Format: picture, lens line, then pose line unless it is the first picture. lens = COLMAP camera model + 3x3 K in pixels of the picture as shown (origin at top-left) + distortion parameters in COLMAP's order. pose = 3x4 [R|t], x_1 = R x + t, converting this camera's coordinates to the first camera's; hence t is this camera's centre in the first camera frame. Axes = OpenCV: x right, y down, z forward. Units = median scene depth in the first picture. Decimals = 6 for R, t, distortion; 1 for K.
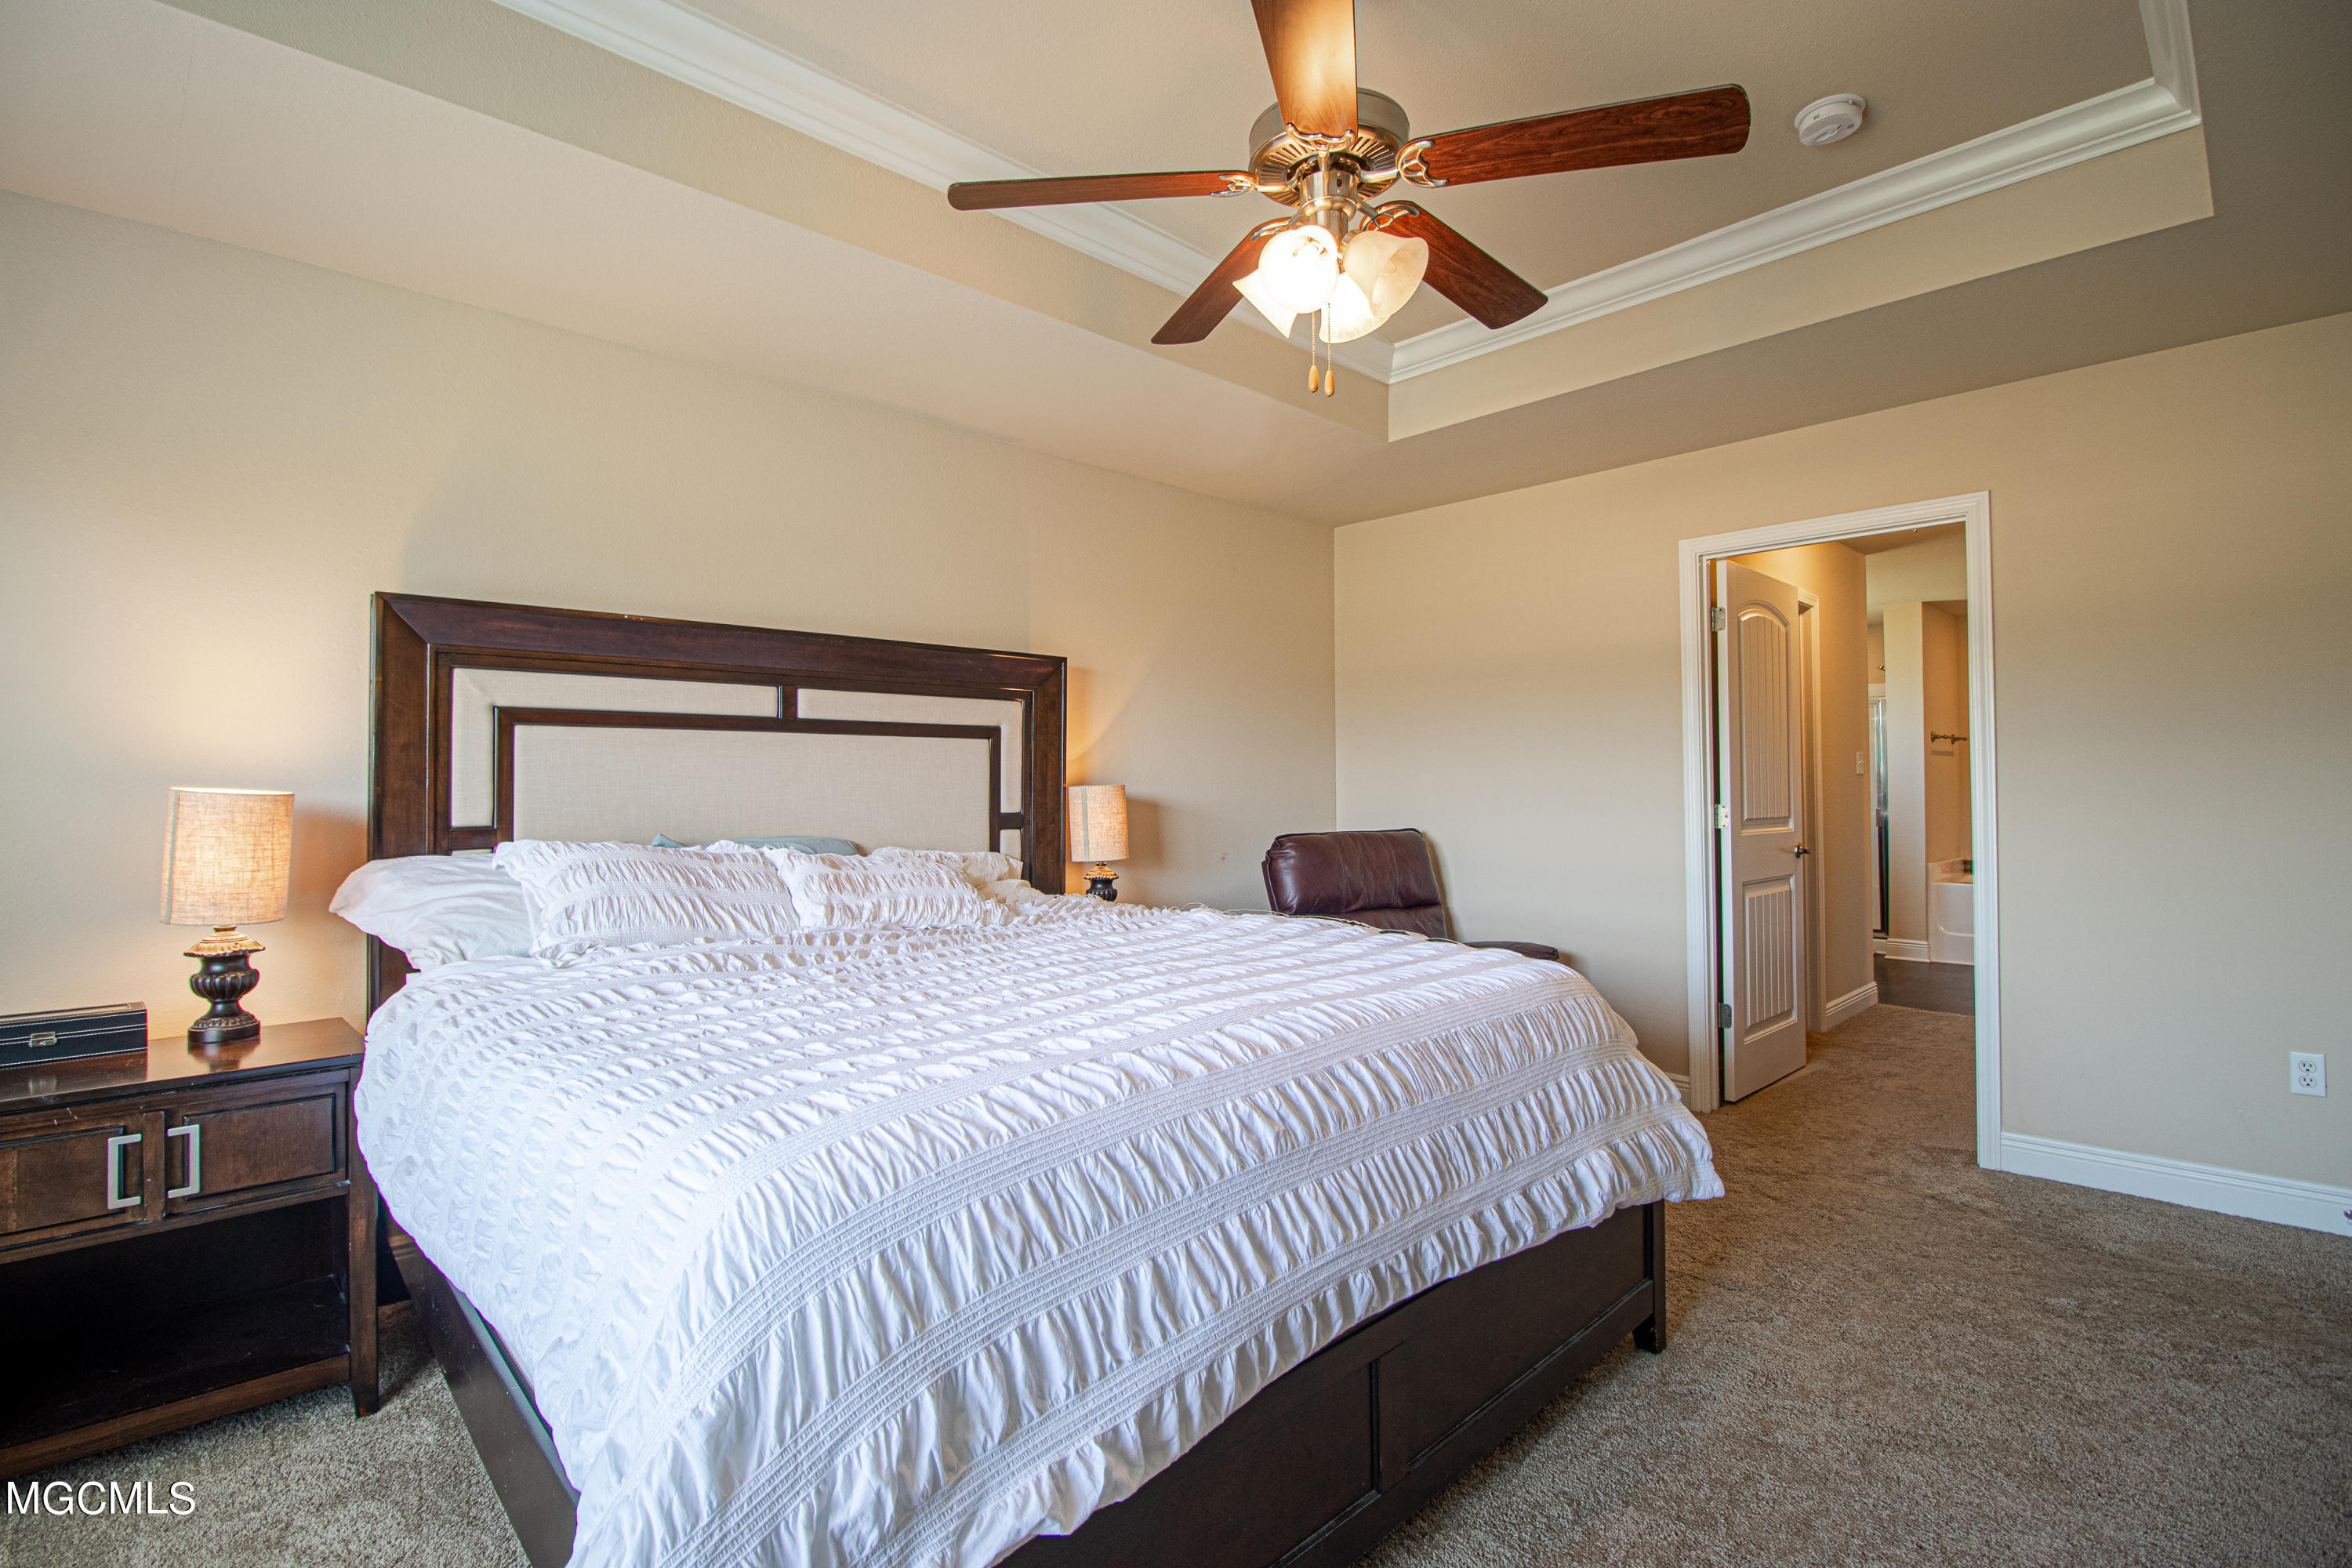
lens RADIAL K [[1115.2, 0, 1172.9], [0, 1115.2, 767.8], [0, 0, 1]] dist [-0.007176, -0.001084]
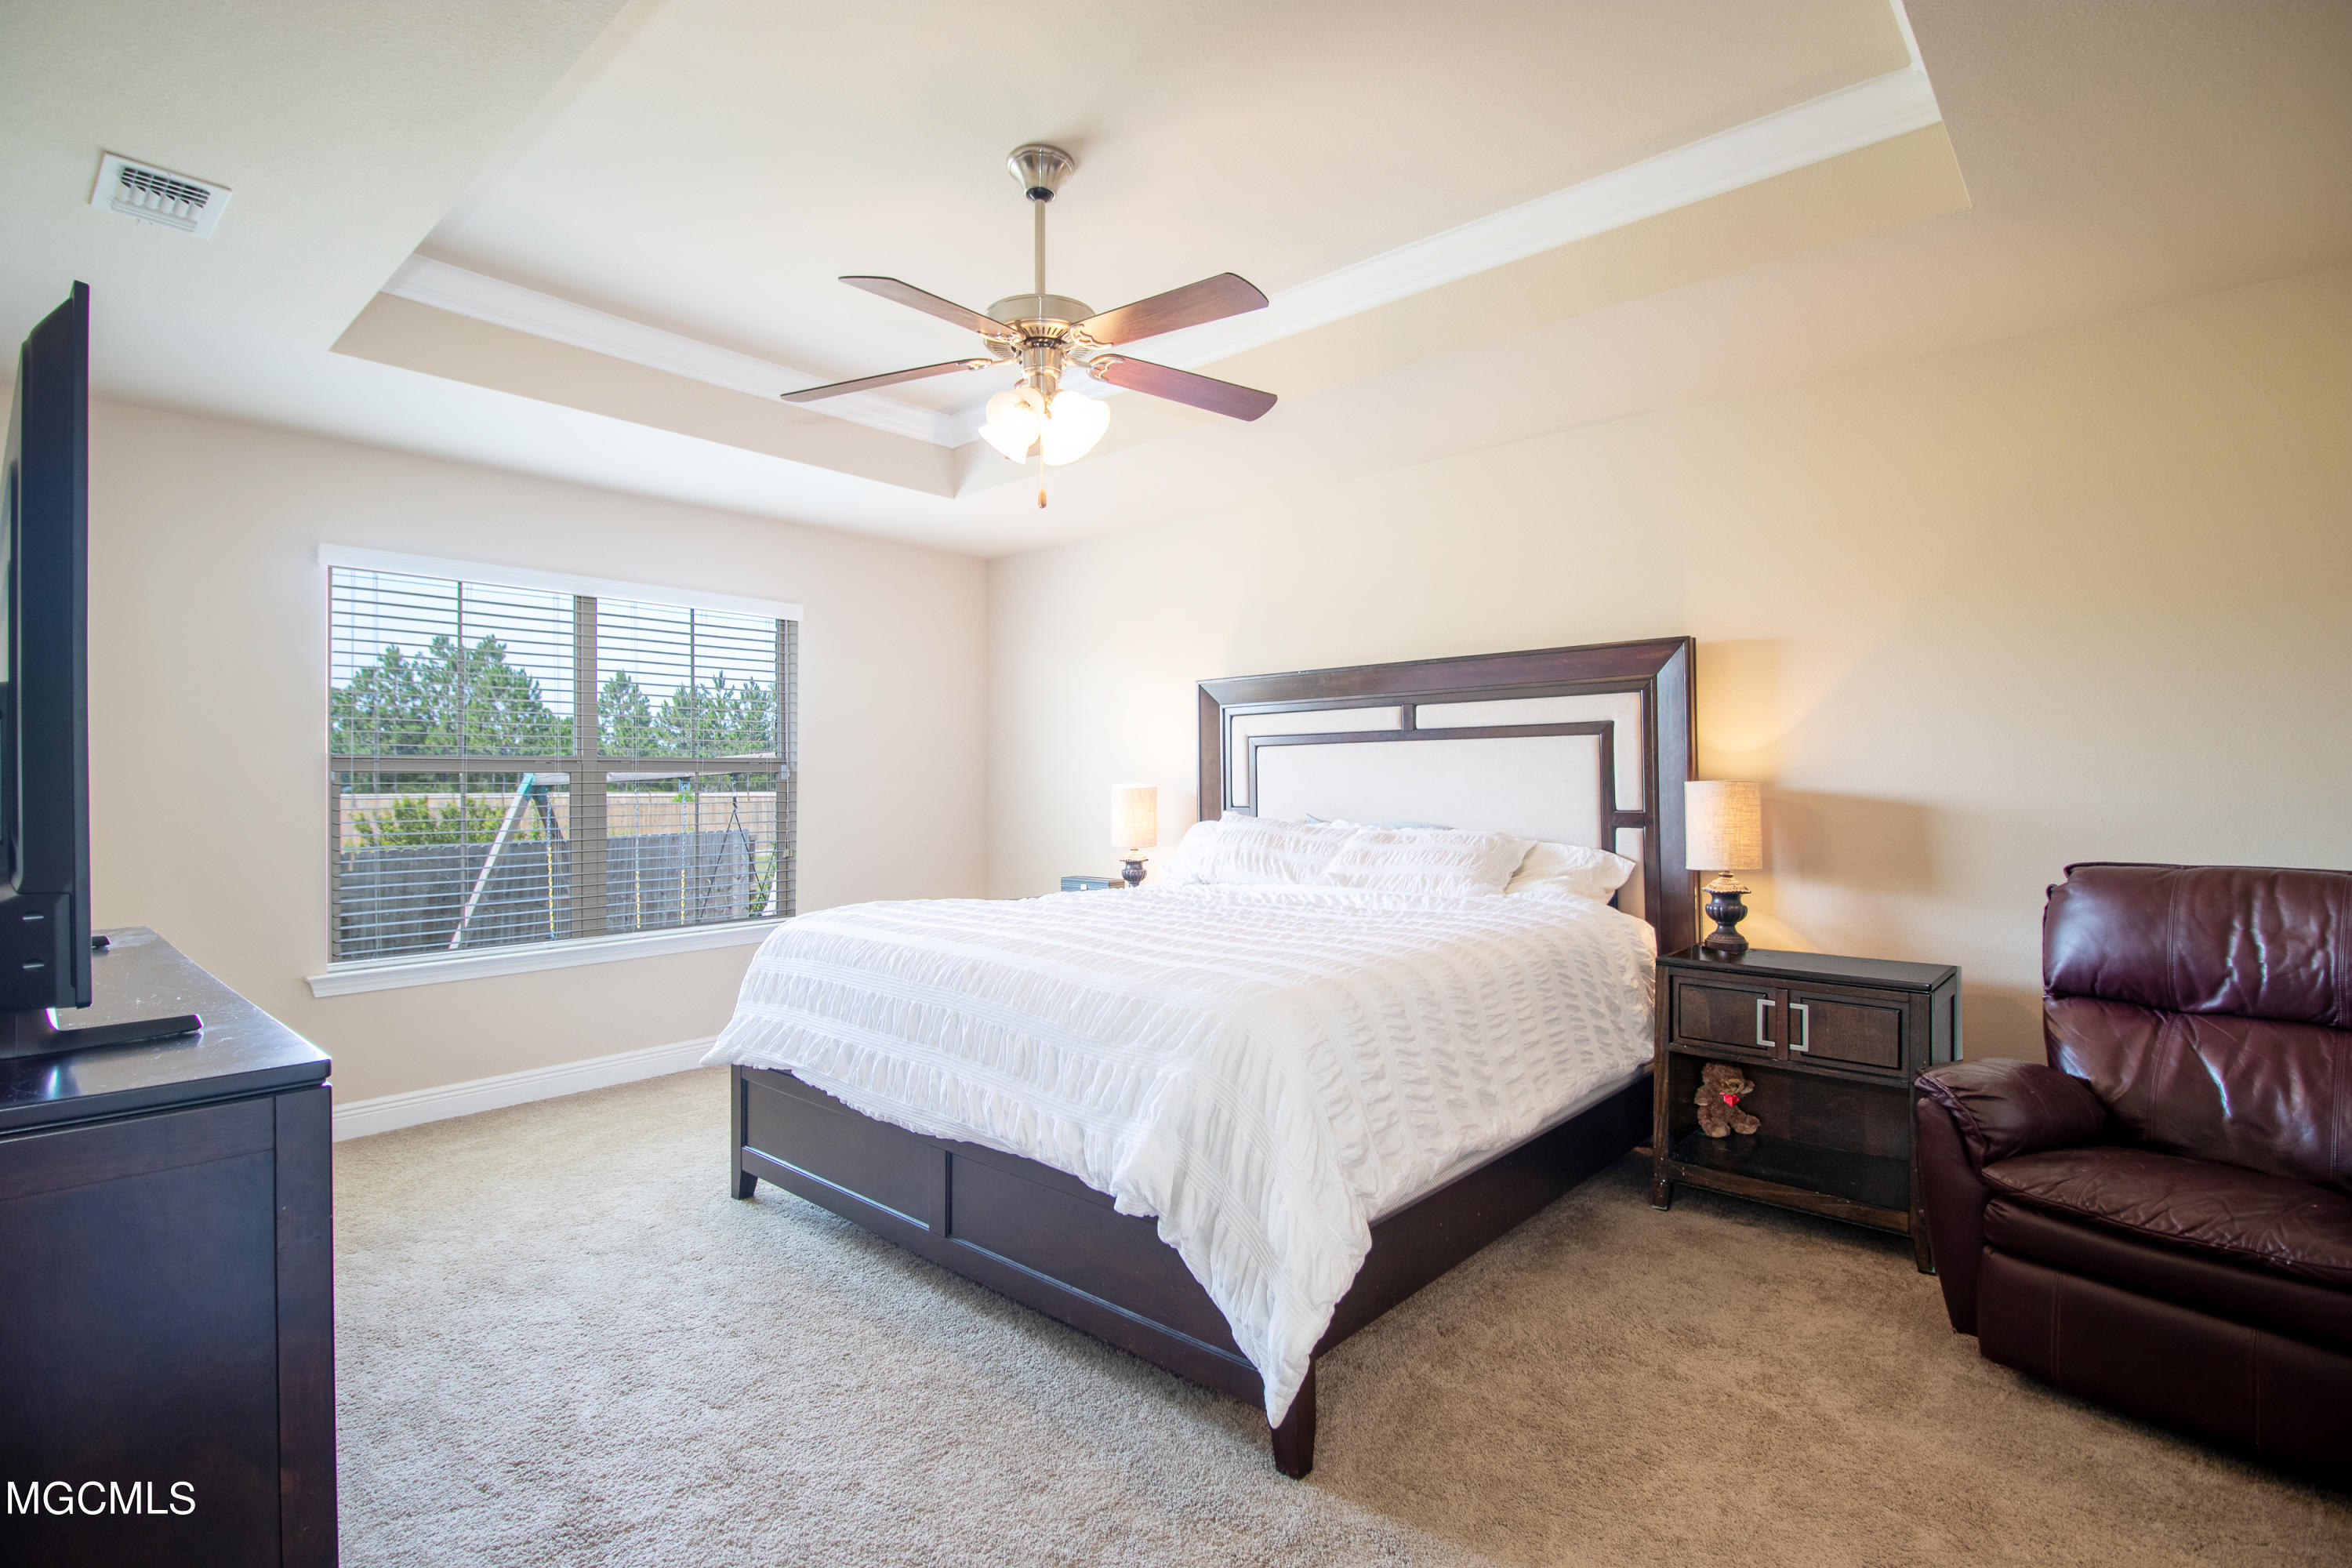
lens RADIAL K [[1115.2, 0, 1172.9], [0, 1115.2, 767.8], [0, 0, 1]] dist [-0.007176, -0.001084]
pose [[0.060568, 0.005237, -0.998150, 0.791677], [0.036512, 0.999305, 0.007458, -0.017580], [0.997496, -0.036896, 0.060335, 0.564086]]
